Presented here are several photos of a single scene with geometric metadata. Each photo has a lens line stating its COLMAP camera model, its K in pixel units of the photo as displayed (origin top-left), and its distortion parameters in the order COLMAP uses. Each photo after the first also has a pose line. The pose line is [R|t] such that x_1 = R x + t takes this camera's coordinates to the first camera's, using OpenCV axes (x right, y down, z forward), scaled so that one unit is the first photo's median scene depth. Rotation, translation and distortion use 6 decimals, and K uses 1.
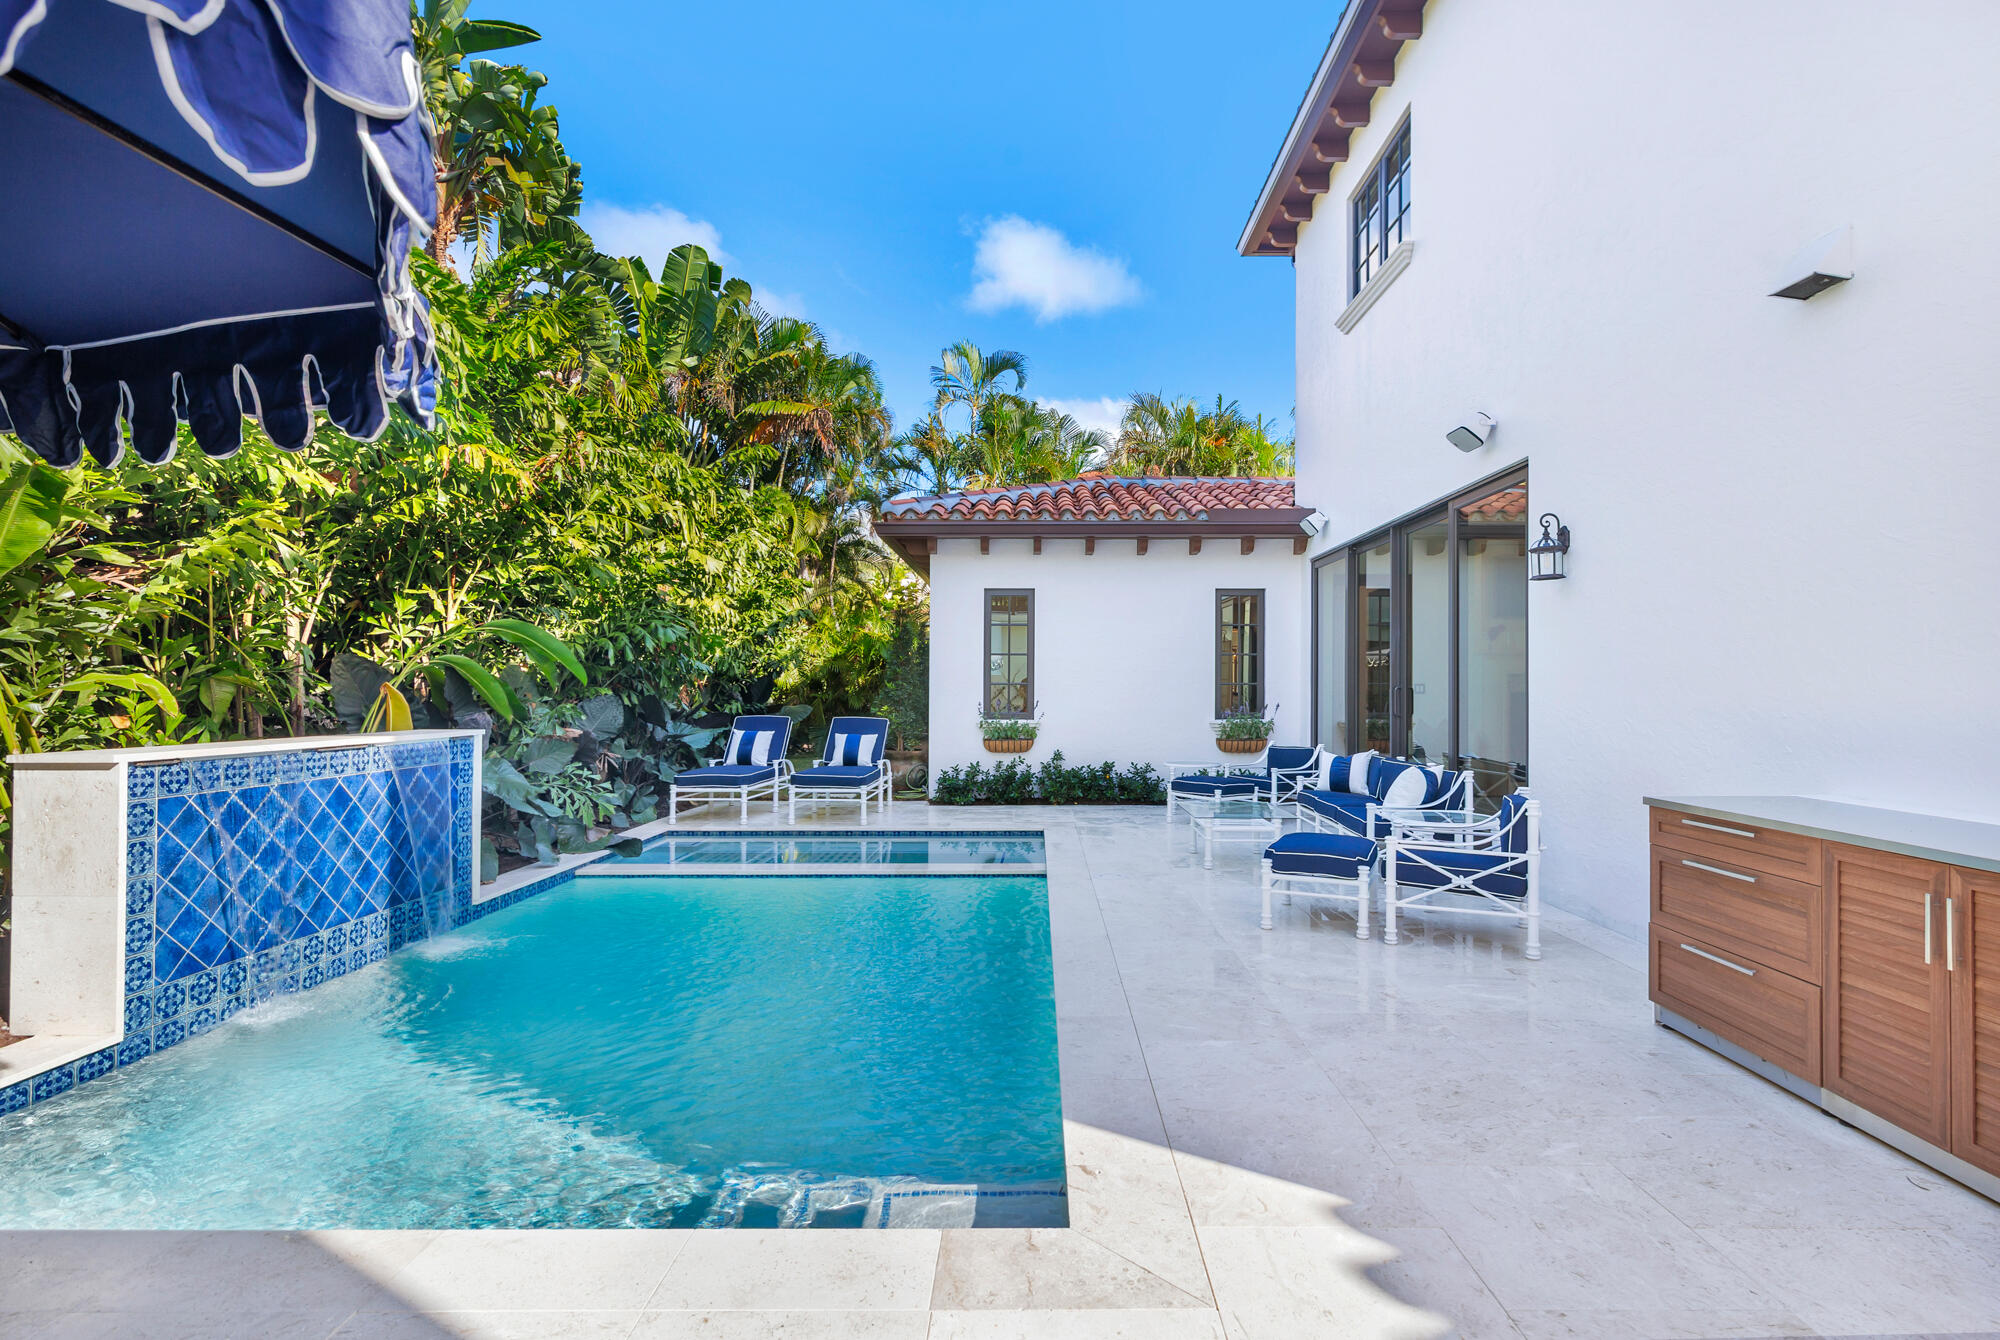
lens RADIAL K [[945.7, 0, 1042.6], [0, 945.7, 670.3], [0, 0, 1]] dist [0.000099, -0.000708]
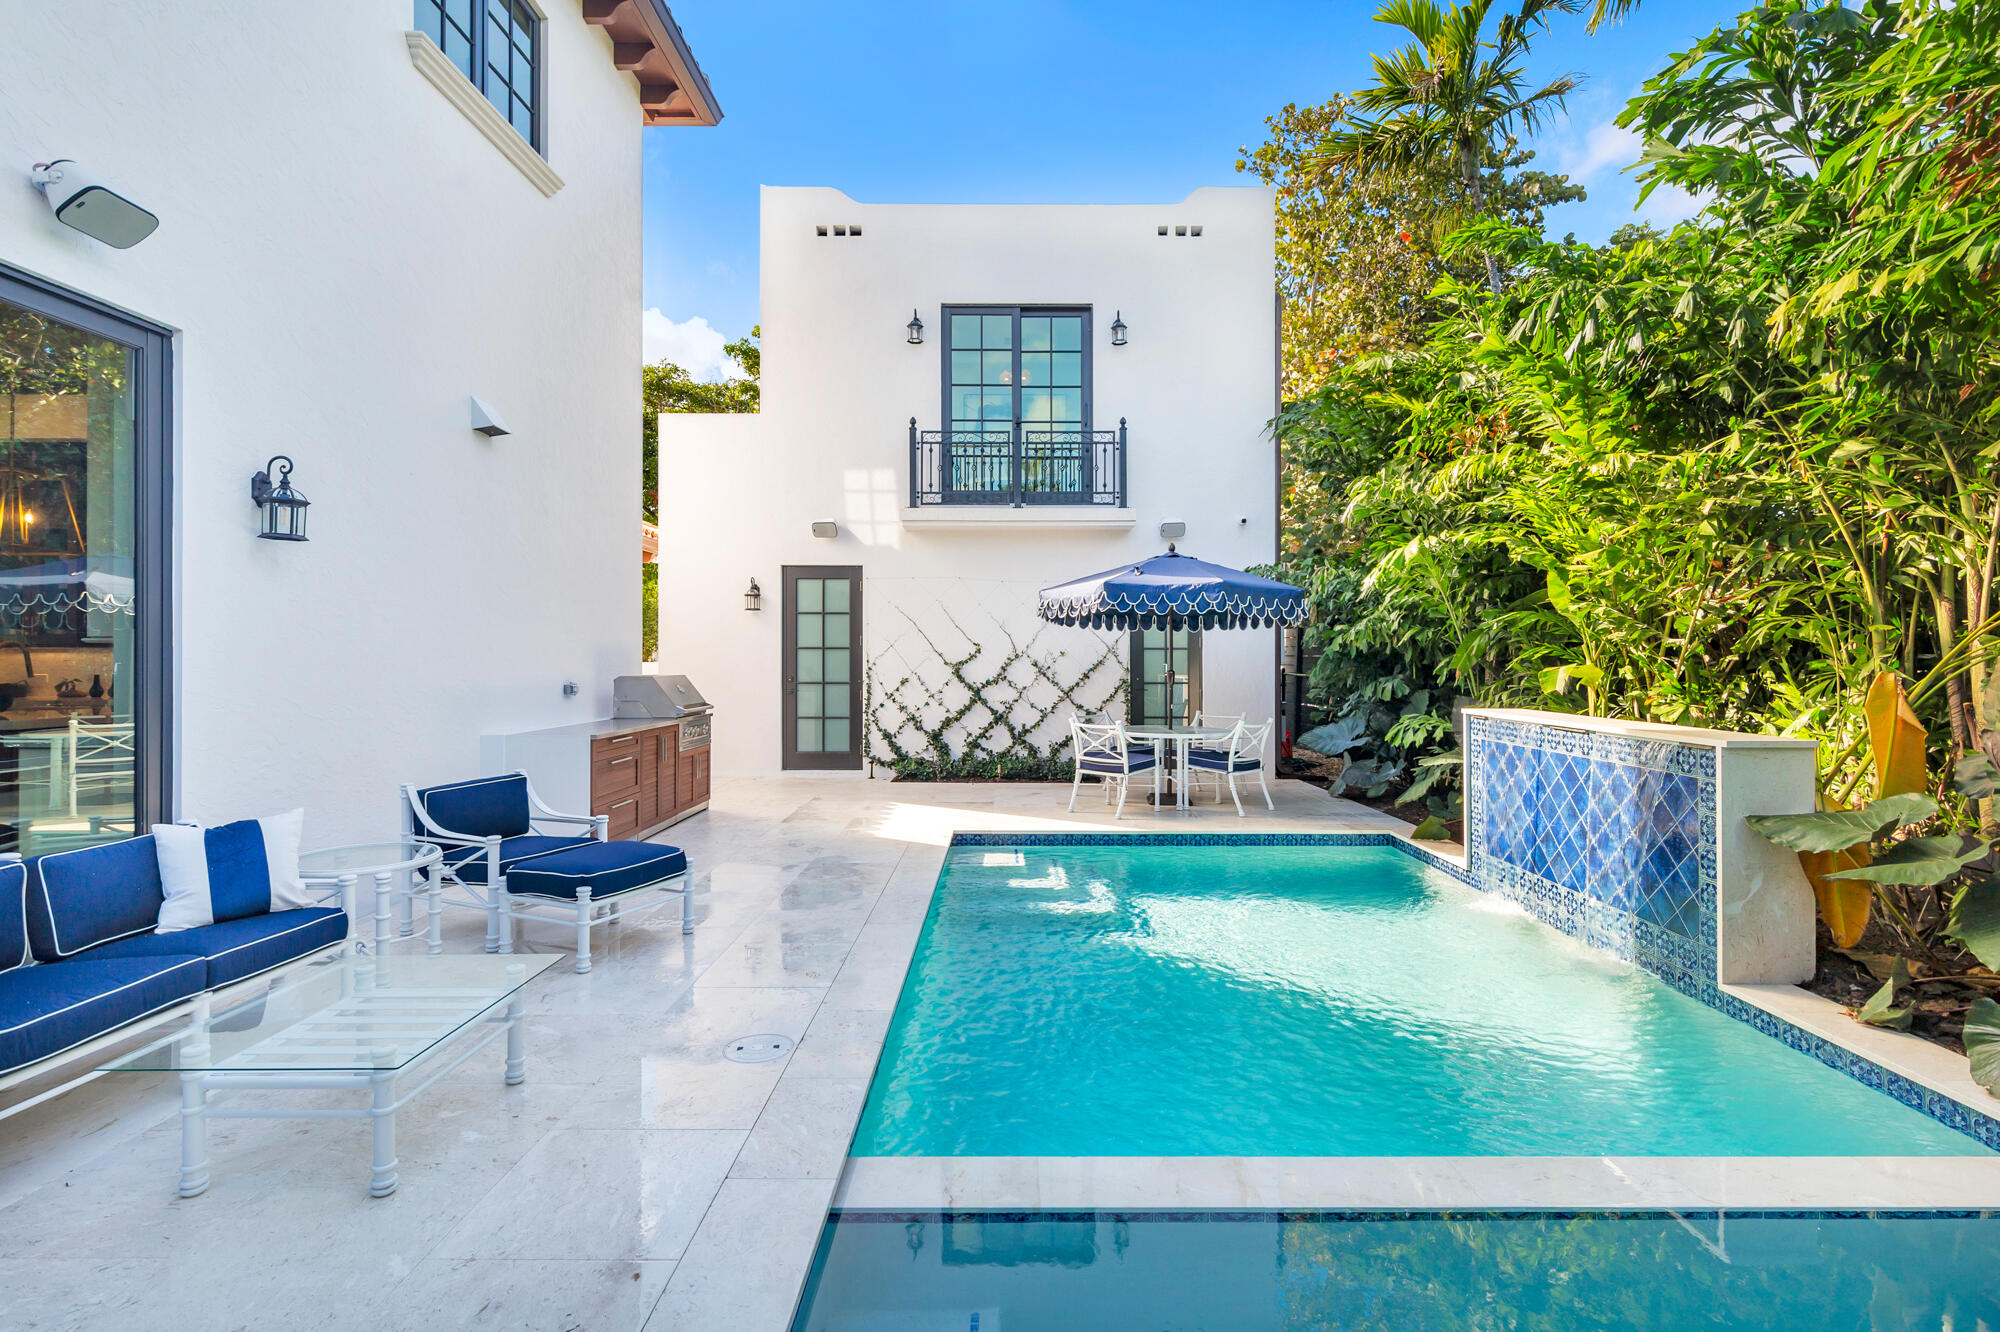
lens RADIAL K [[946.7, 0, 1008.3], [0, 946.7, 657.1], [0, 0, 1]] dist [0.001558, 0.000740]
pose [[-0.999928, -0.002774, 0.011664, -0.064189], [-0.003001, 0.999807, -0.019415, 0.013828], [-0.011608, -0.019449, -0.999743, 1.366752]]
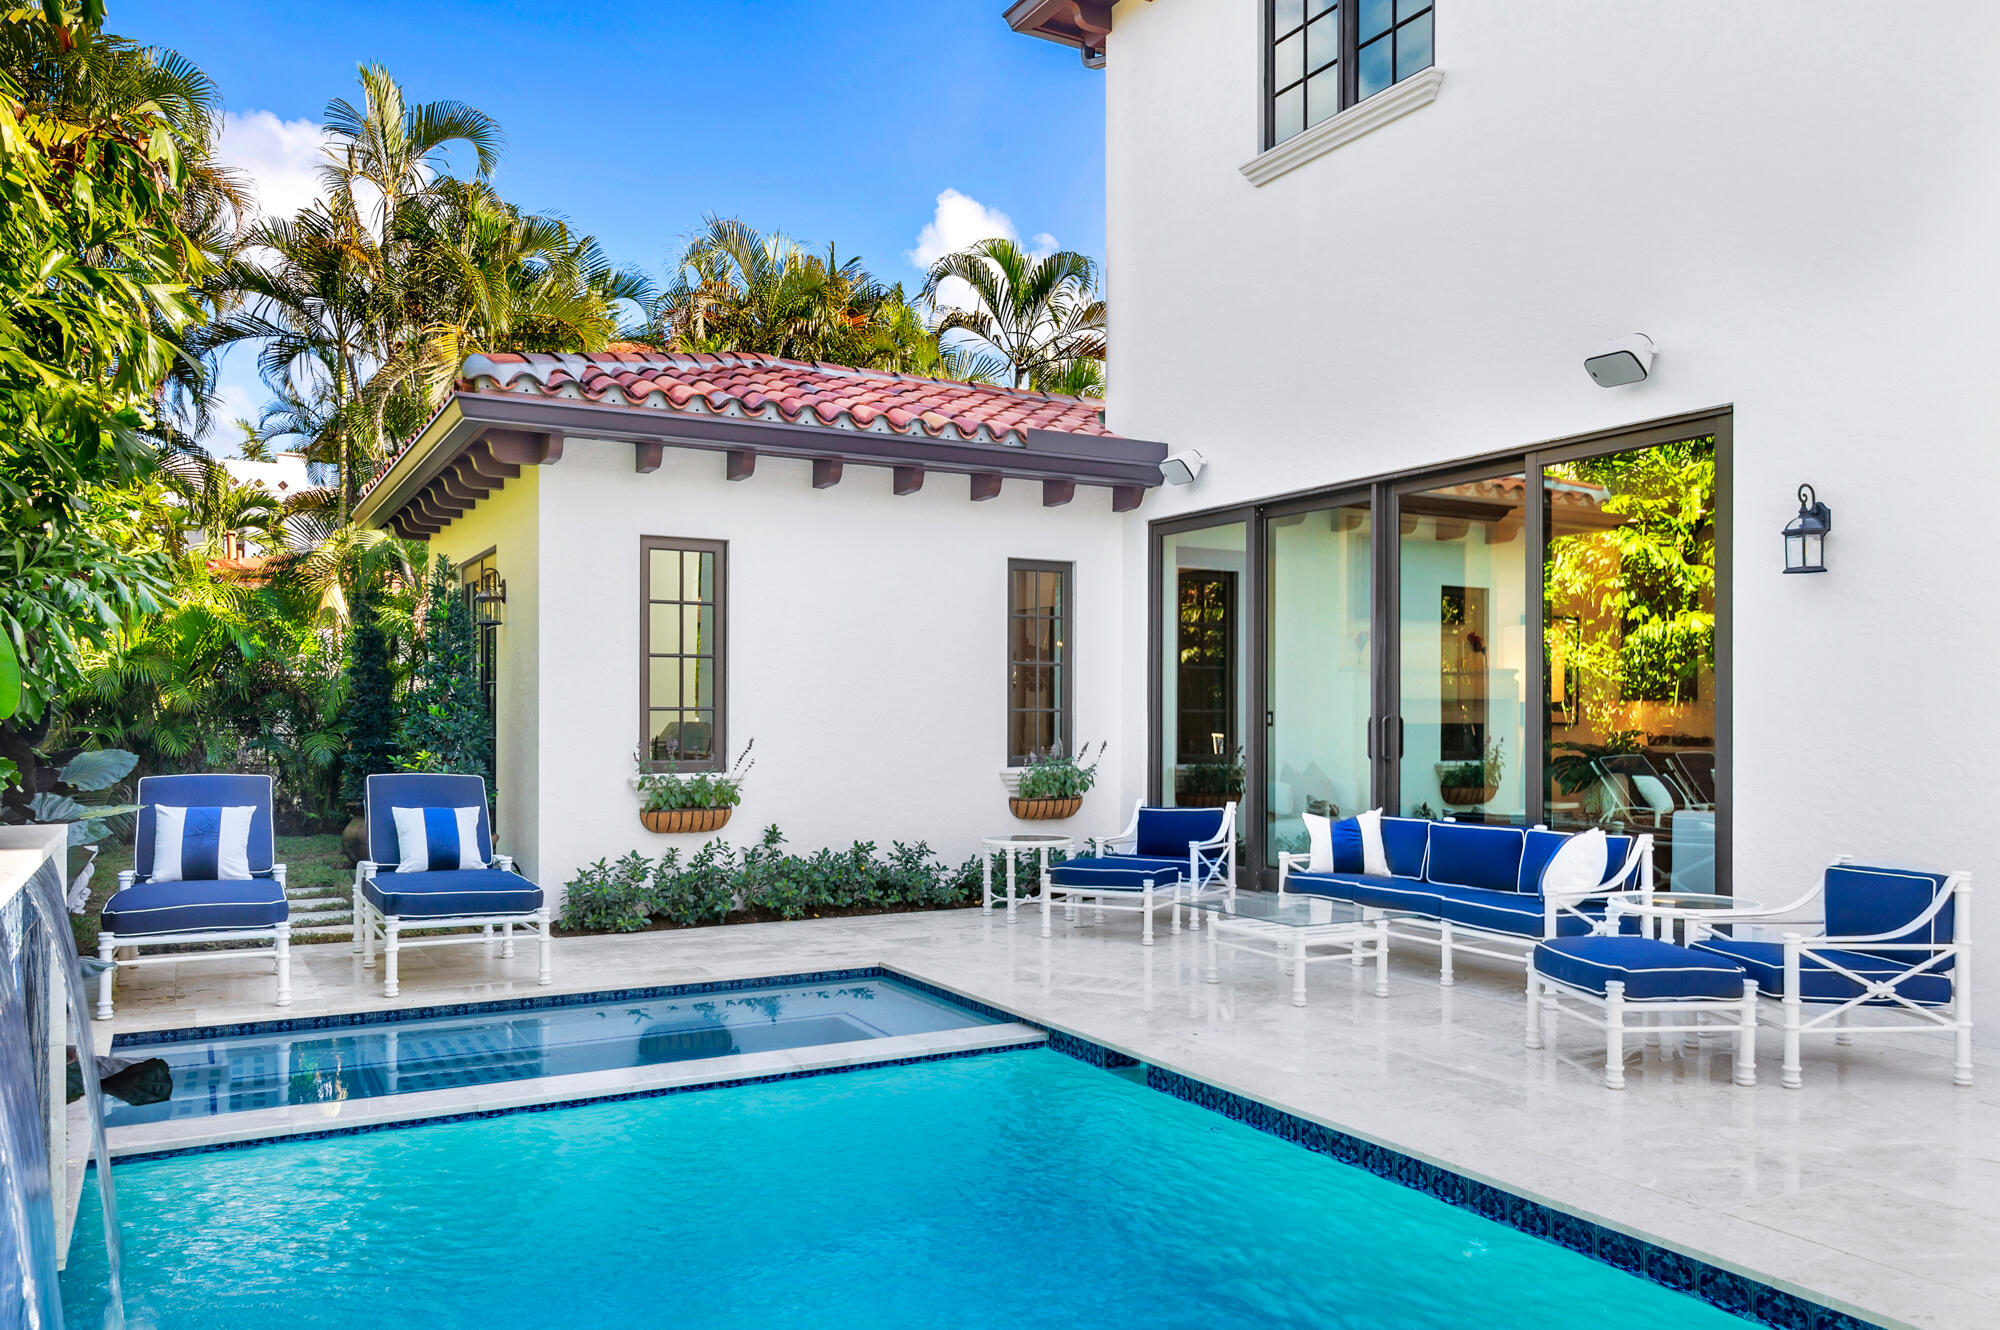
lens RADIAL K [[1480.0, 0, 1015.2], [0, 1480.0, 710.1], [0, 0, 1]] dist [-0.000702, 0.001916]
pose [[0.874743, 0.002411, 0.484580, -0.430717], [-0.010199, 0.999858, 0.013437, 0.001827], [-0.484479, -0.016696, 0.874643, 0.215170]]
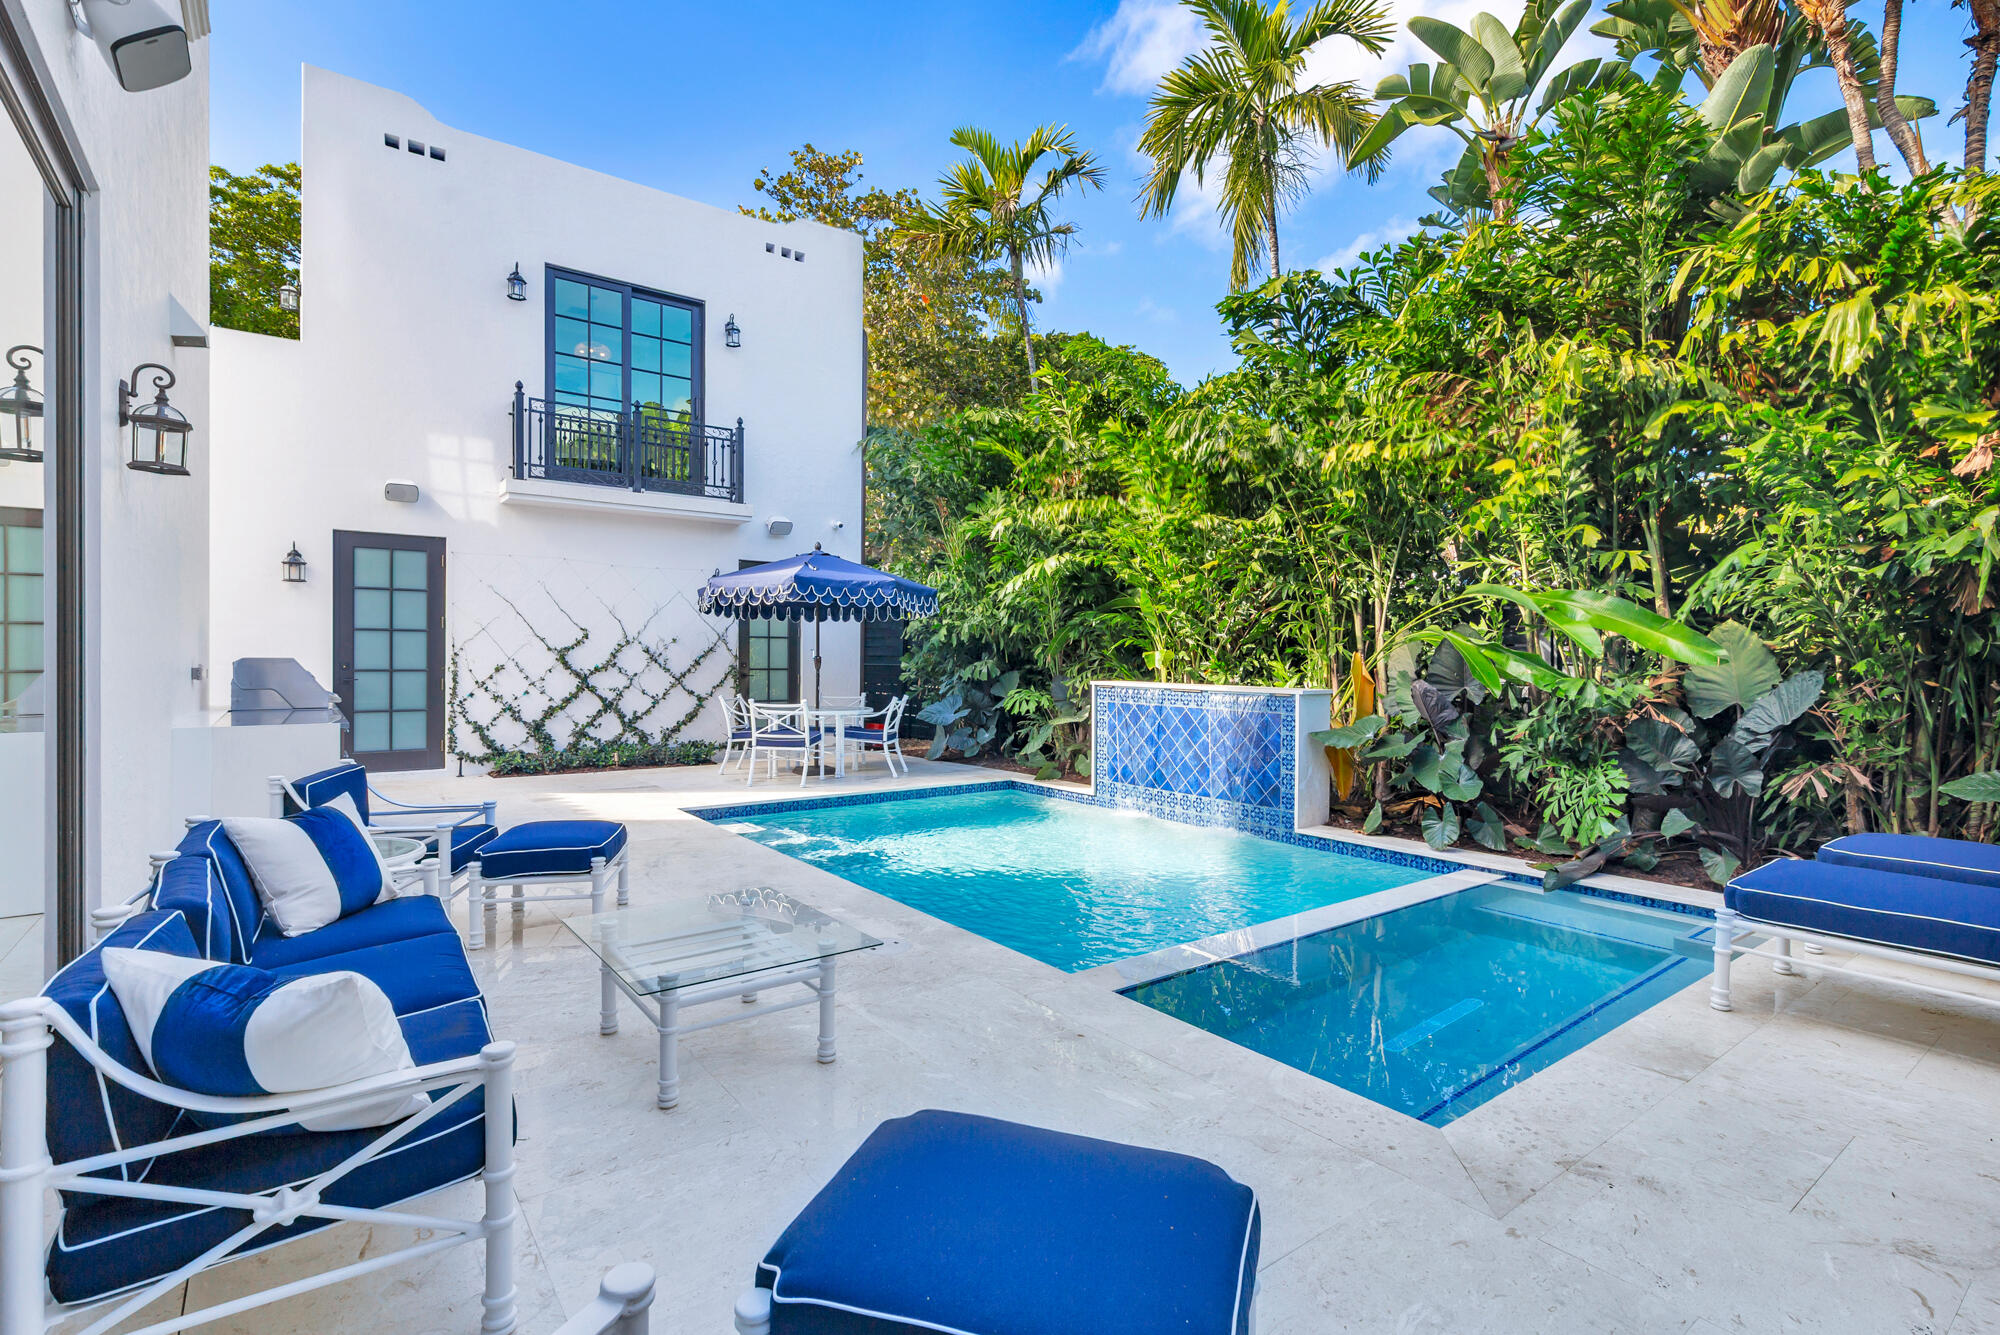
lens RADIAL K [[943.3, 0, 1011.3], [0, 943.3, 671.5], [0, 0, 1]] dist [0.002492, 0.000193]
pose [[-0.801082, 0.002657, -0.598548, 0.344977], [0.002638, 0.999996, 0.000908, 0.029170], [0.598548, -0.000851, -0.801086, 1.407573]]
